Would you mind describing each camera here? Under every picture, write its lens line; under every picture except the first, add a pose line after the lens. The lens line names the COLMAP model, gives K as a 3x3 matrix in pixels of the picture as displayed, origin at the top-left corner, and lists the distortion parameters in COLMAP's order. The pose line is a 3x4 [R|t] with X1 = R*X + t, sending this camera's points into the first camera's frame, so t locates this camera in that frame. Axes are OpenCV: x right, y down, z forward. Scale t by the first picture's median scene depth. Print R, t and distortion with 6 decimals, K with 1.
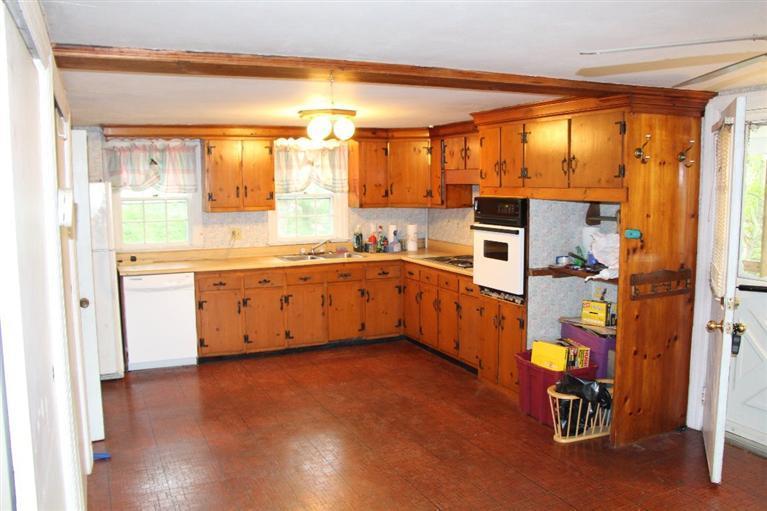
lens RADIAL K [[639.4, 0, 383.5], [0, 639.4, 255.5], [0, 0, 1]] dist [-0.182320, 0.175671]
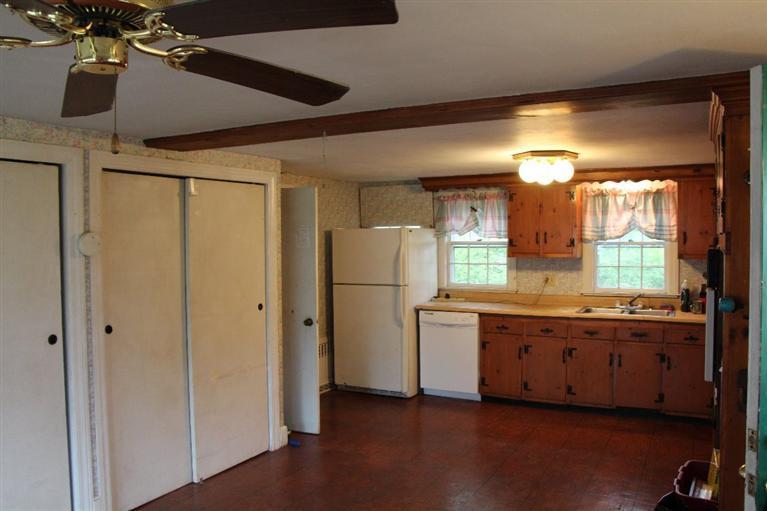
lens RADIAL K [[639.4, 0, 383.5], [0, 639.4, 255.5], [0, 0, 1]] dist [-0.182320, 0.175671]
pose [[0.607937, 0.029273, -0.793445, 0.415885], [-0.085703, 0.995901, -0.028924, -0.023513], [0.789346, 0.085584, 0.607954, 0.202943]]
